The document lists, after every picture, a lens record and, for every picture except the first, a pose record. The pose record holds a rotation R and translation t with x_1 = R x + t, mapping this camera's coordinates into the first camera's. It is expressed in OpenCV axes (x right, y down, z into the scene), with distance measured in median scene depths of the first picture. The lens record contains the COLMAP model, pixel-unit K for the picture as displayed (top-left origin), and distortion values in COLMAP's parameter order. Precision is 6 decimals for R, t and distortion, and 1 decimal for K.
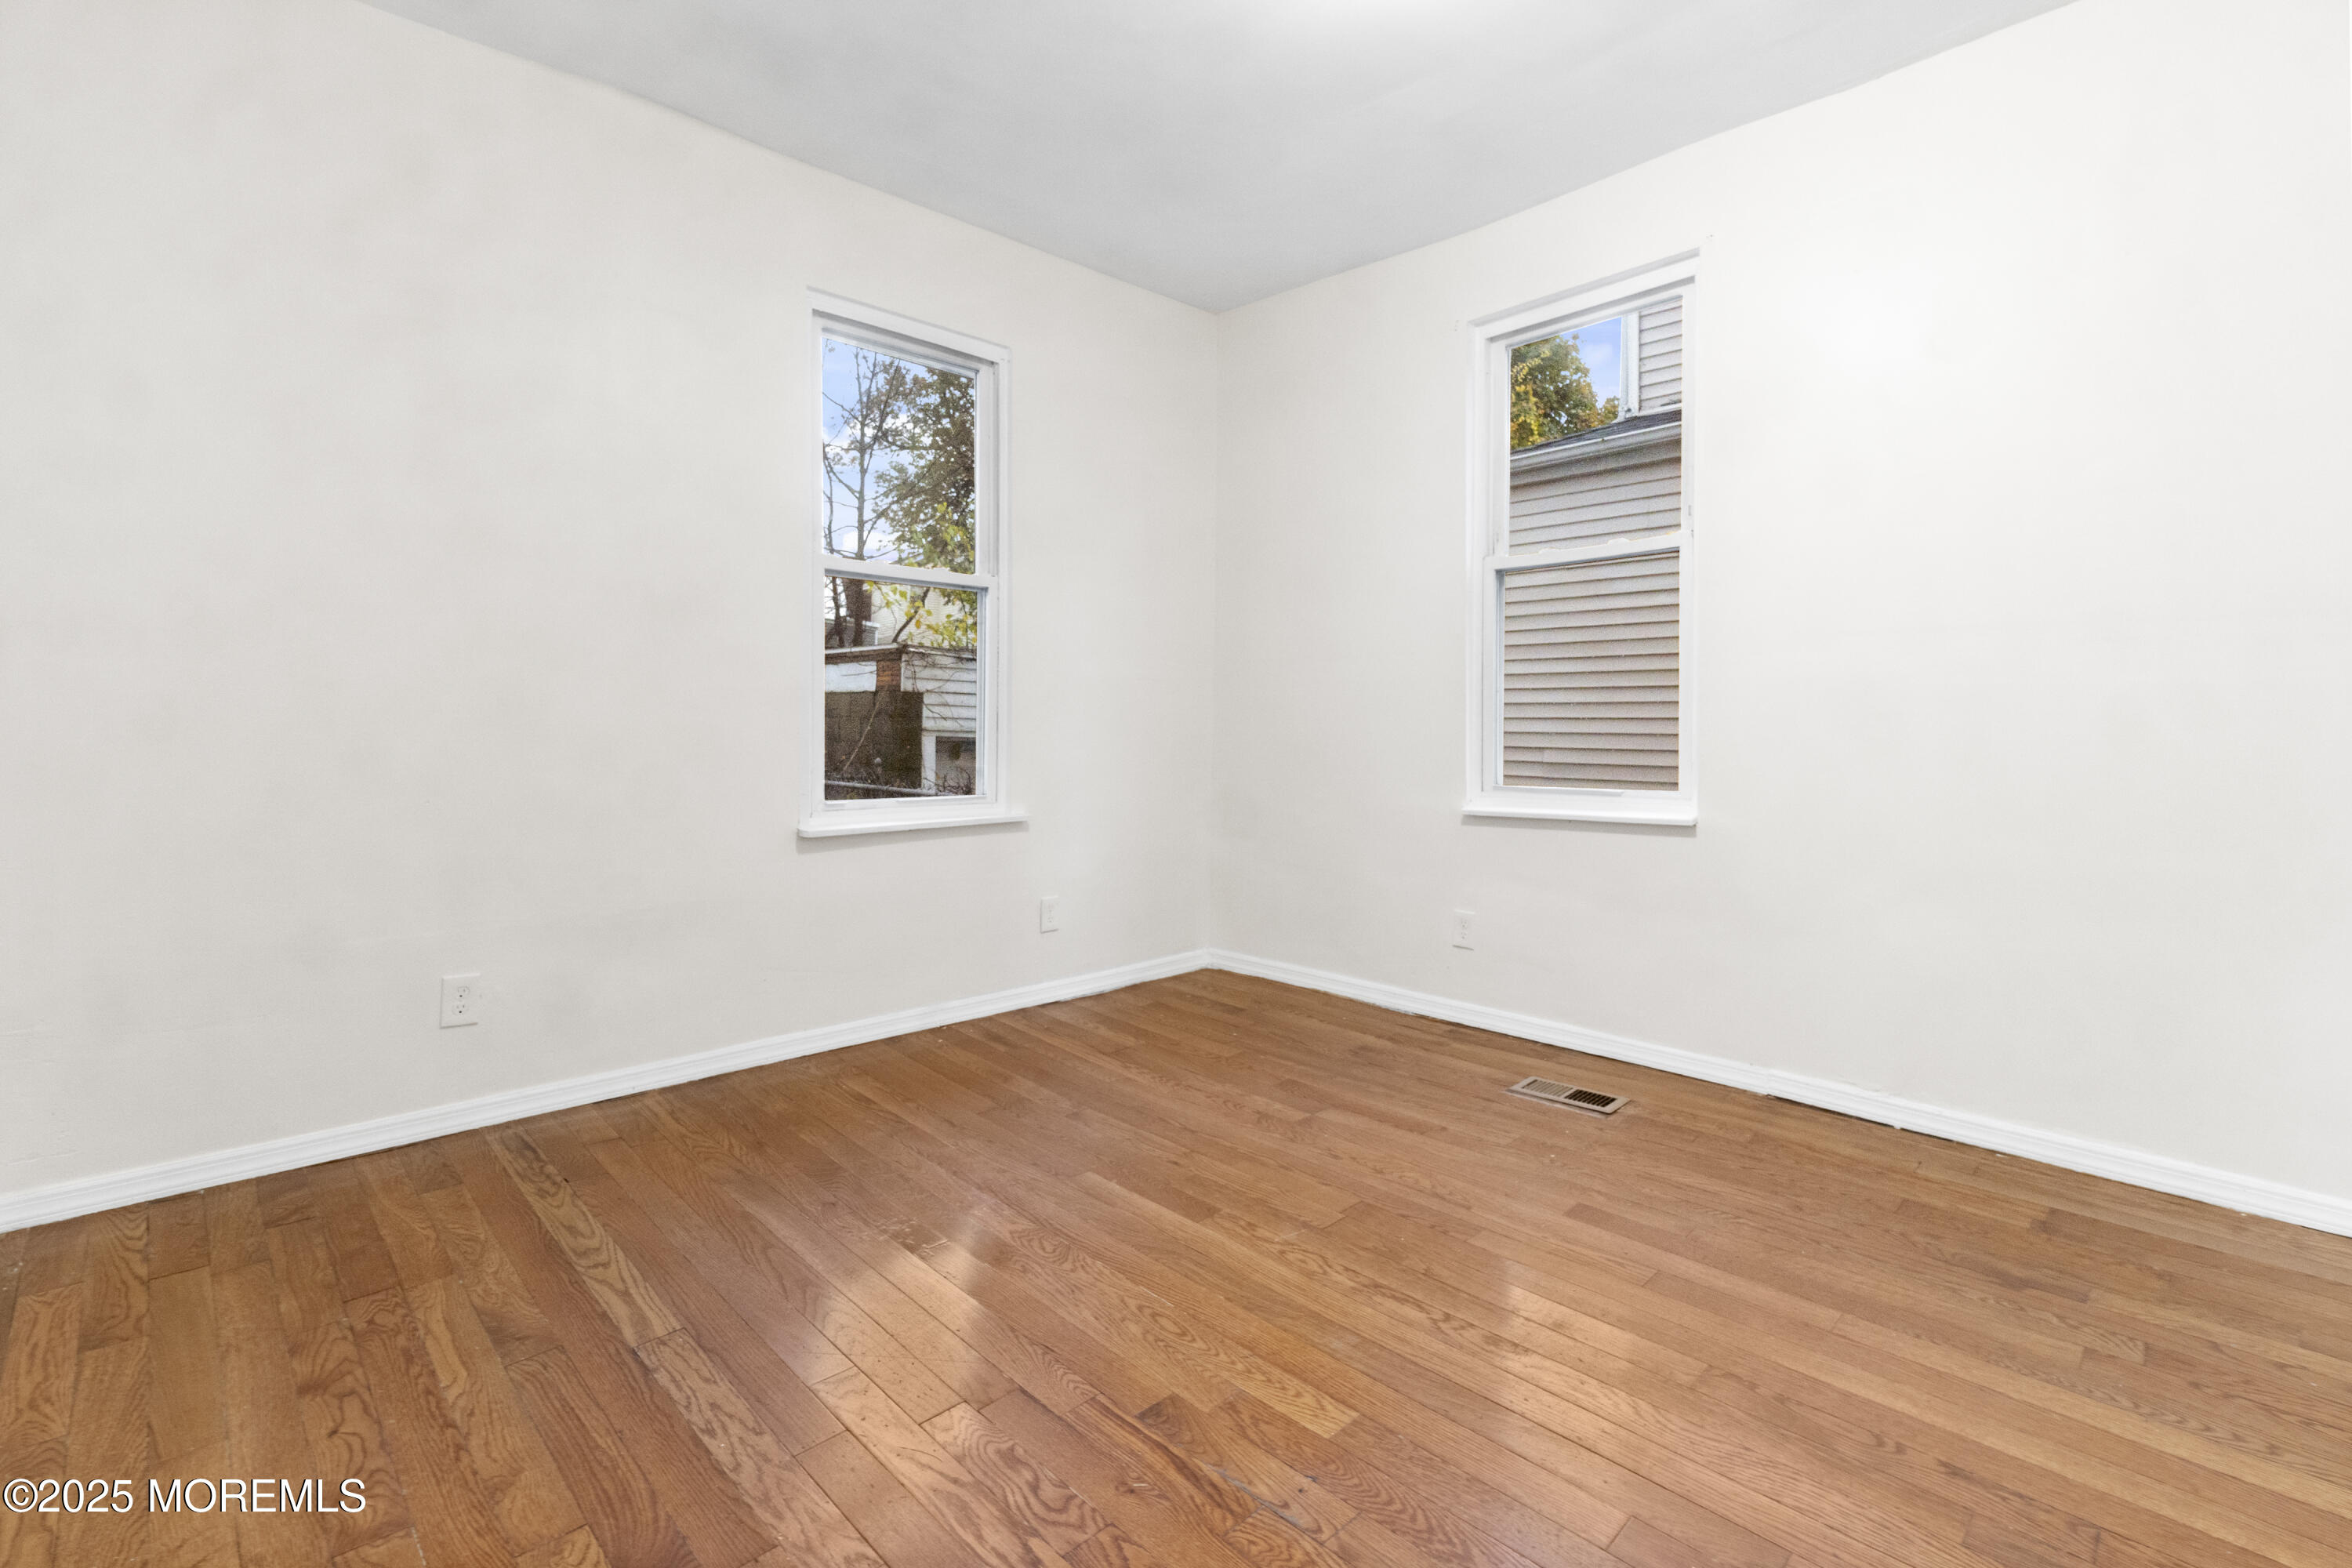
lens RADIAL K [[1038.9, 0, 1182.1], [0, 1038.9, 763.4], [0, 0, 1]] dist [0.003117, 0.000307]
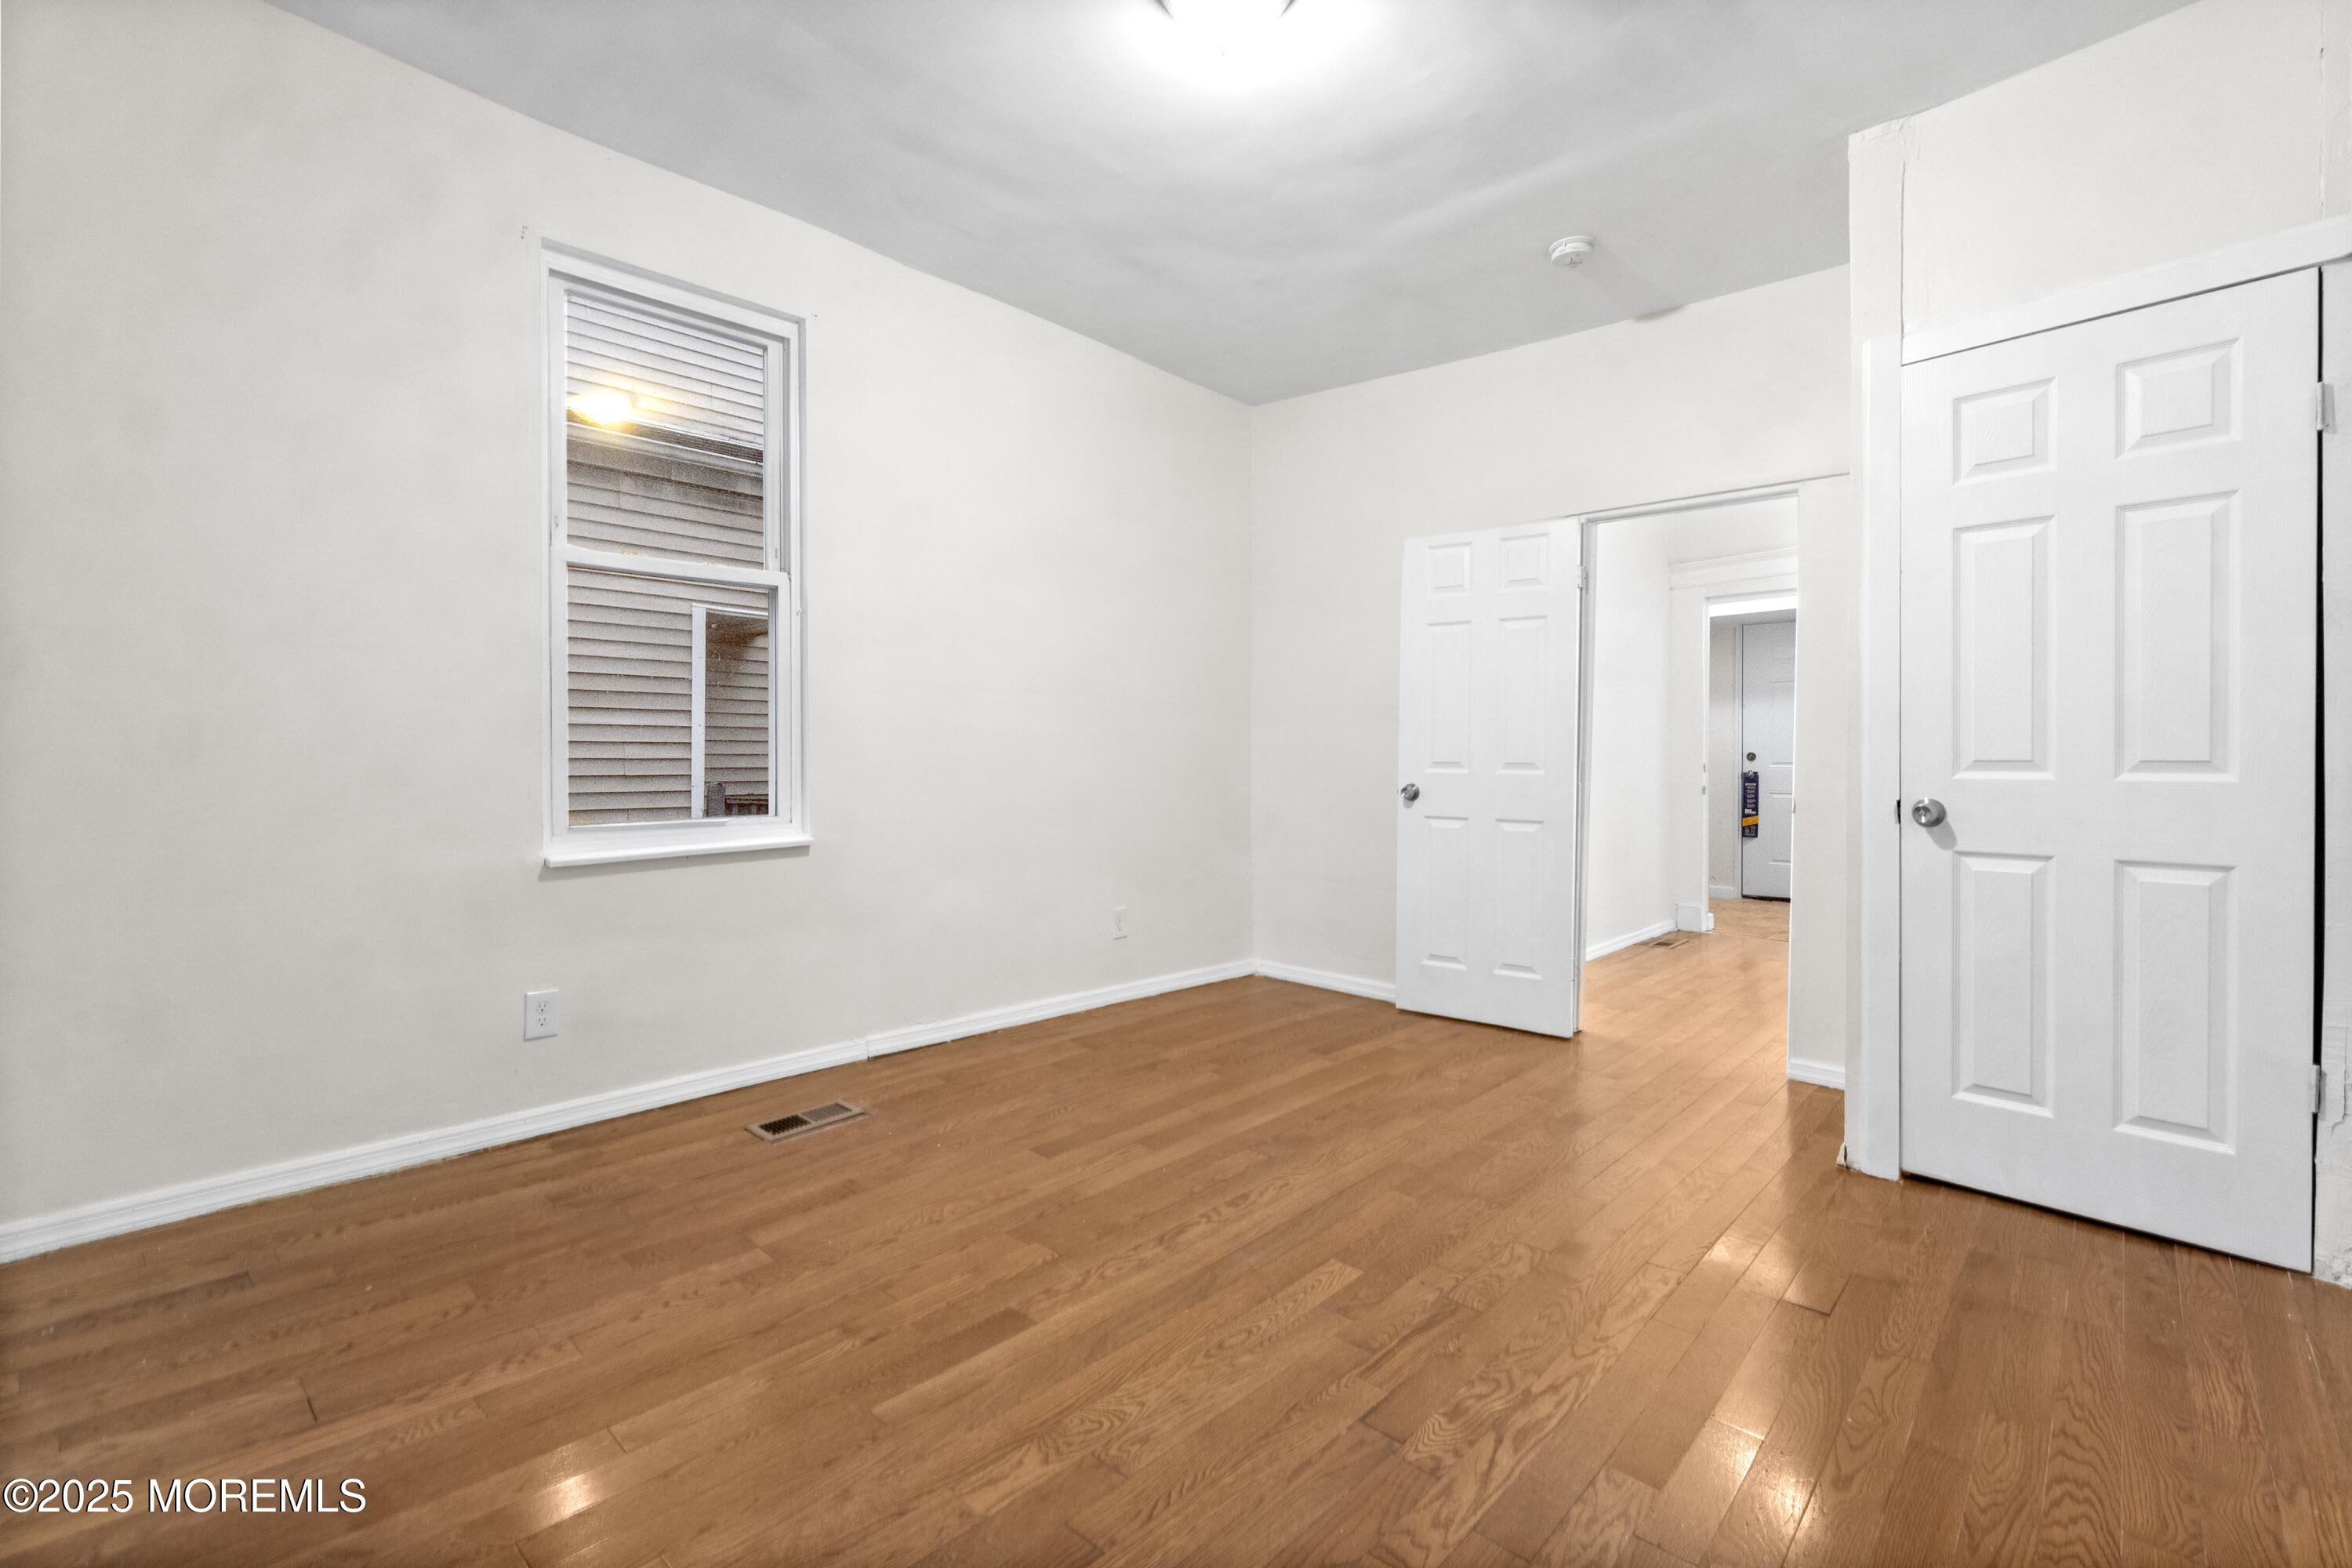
lens RADIAL K [[1038.9, 0, 1182.1], [0, 1038.9, 763.4], [0, 0, 1]] dist [0.003117, 0.000307]
pose [[-0.047757, -0.014241, 0.998757, -0.745582], [0.028332, 0.999477, 0.015606, -0.035488], [-0.998457, 0.029042, -0.047329, 0.783575]]
